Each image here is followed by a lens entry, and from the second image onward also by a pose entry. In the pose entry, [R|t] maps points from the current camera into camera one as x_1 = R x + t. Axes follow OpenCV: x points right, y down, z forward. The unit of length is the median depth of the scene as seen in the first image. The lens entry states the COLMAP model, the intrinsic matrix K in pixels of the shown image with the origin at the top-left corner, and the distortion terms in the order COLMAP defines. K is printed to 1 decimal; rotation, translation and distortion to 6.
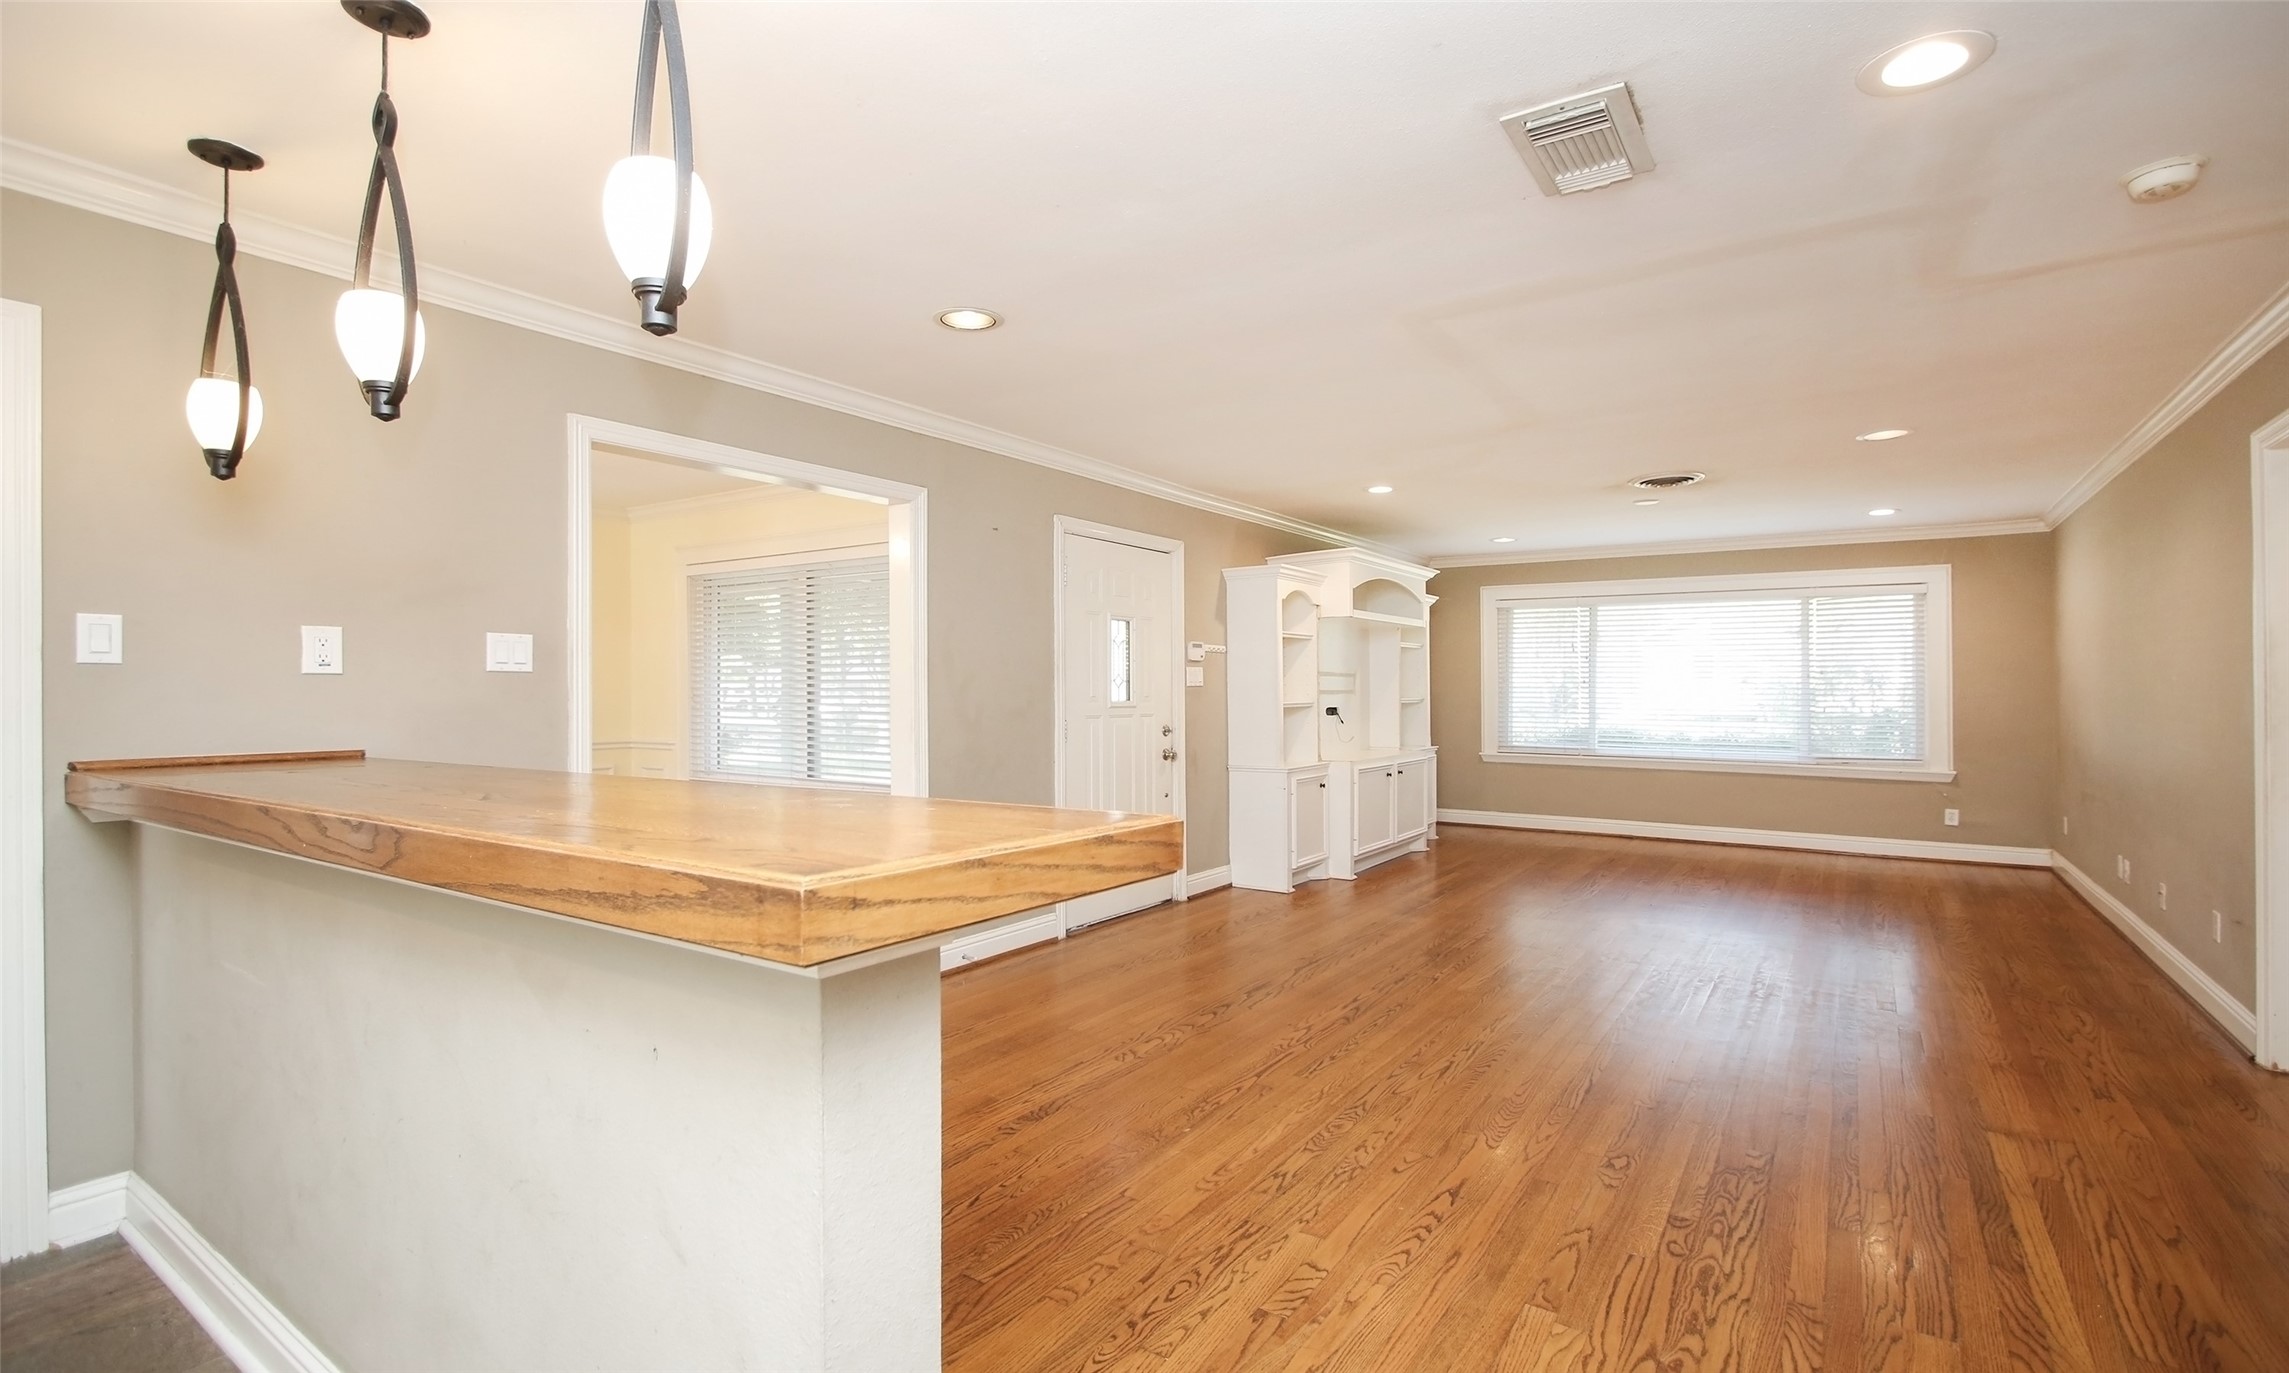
lens RADIAL K [[1056.2, 0, 1150.0], [0, 1056.2, 694.4], [0, 0, 1]] dist [-0.015226, 0.000922]
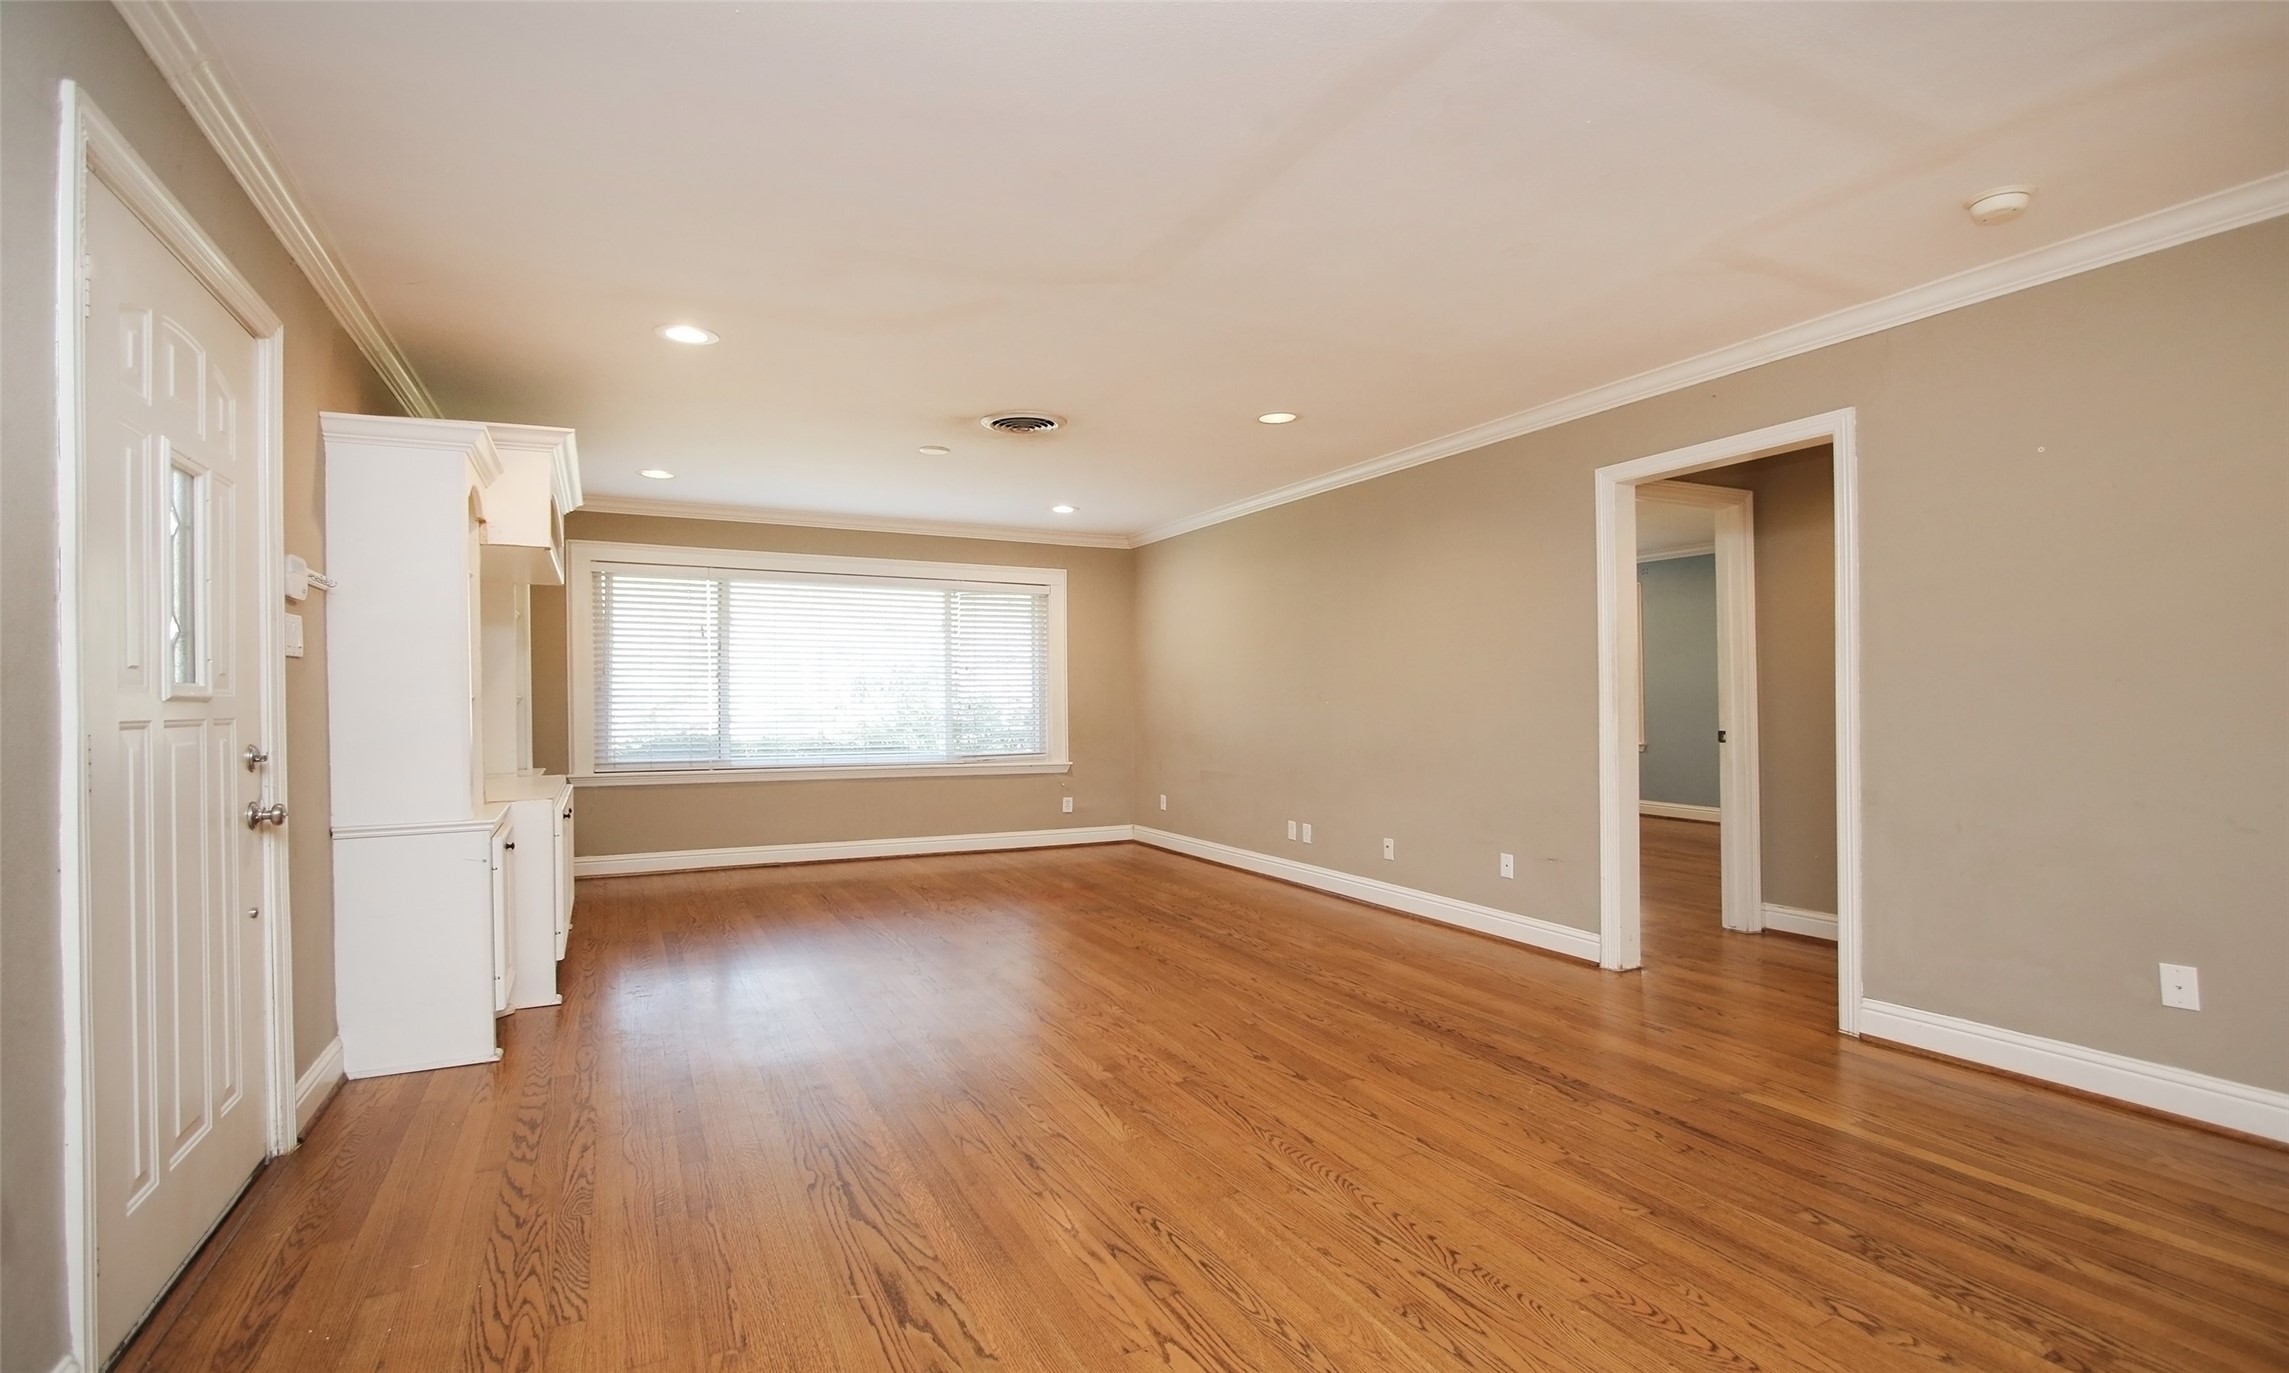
lens RADIAL K [[1056.2, 0, 1150.0], [0, 1056.2, 694.4], [0, 0, 1]] dist [-0.015226, 0.000922]
pose [[0.475651, 0.001926, 0.879632, -0.171439], [0.009214, 0.999932, -0.007172, 0.014565], [-0.879586, 0.011517, 0.475600, 0.474217]]
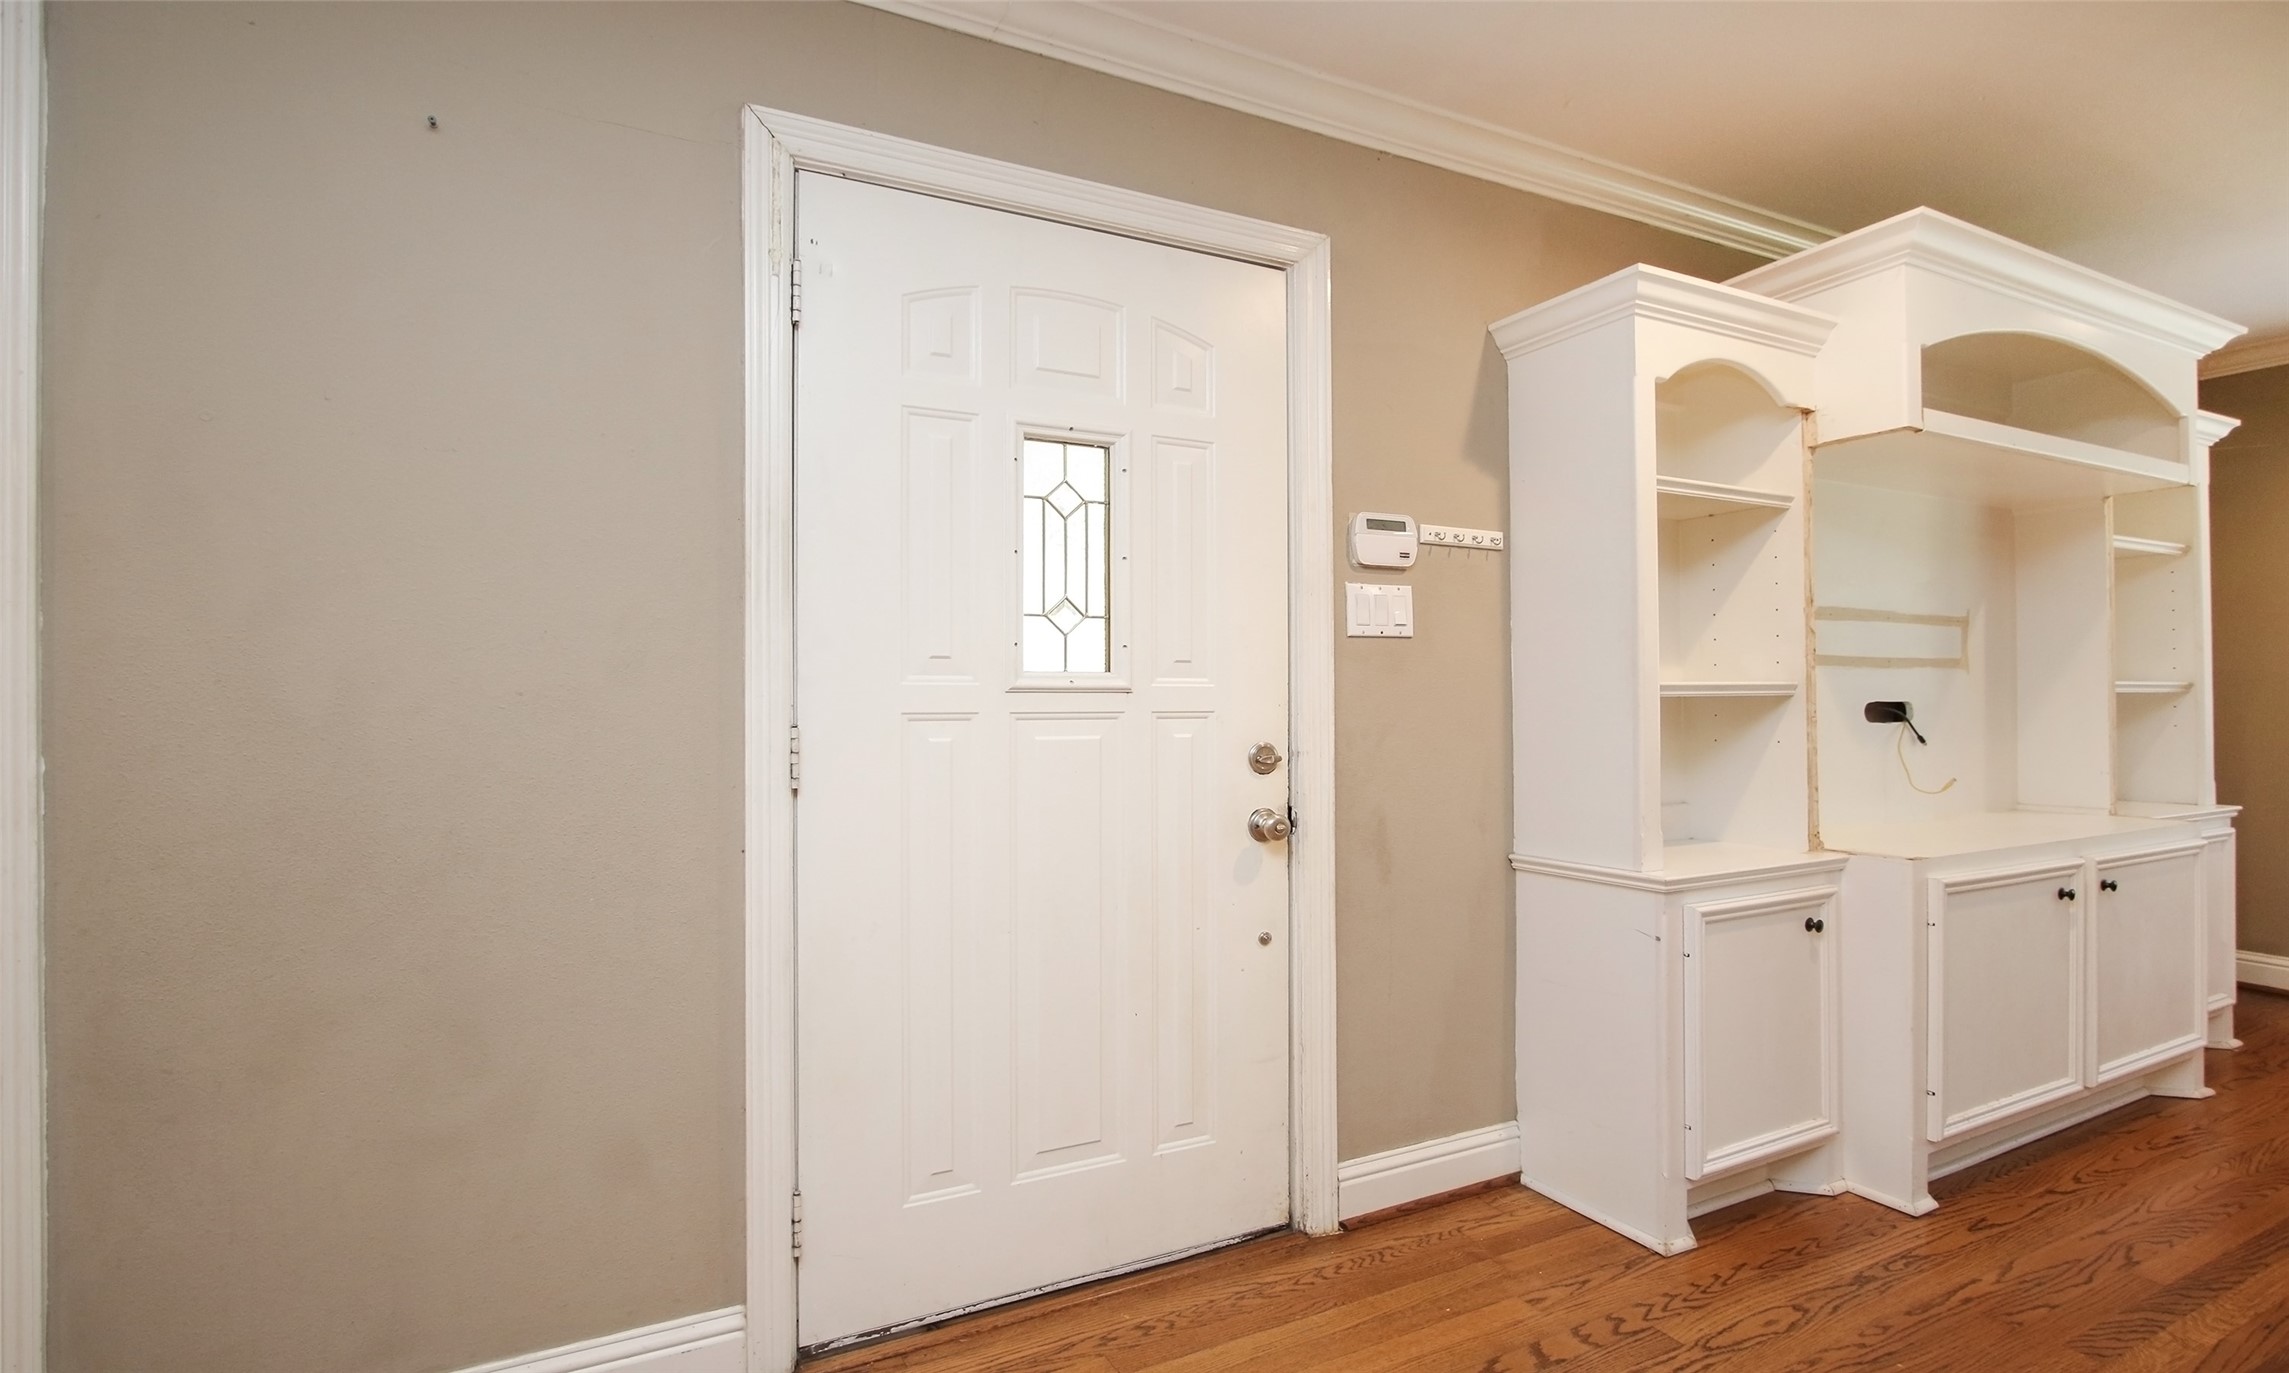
lens RADIAL K [[1132.8, 0, 1184.0], [0, 1132.8, 697.9], [0, 0, 1]] dist [-0.017281, -0.000086]
pose [[0.885260, -0.001807, -0.465093, 0.163138], [0.000025, 0.999993, -0.003838, 0.014597], [0.465096, 0.003386, 0.885254, 0.622238]]
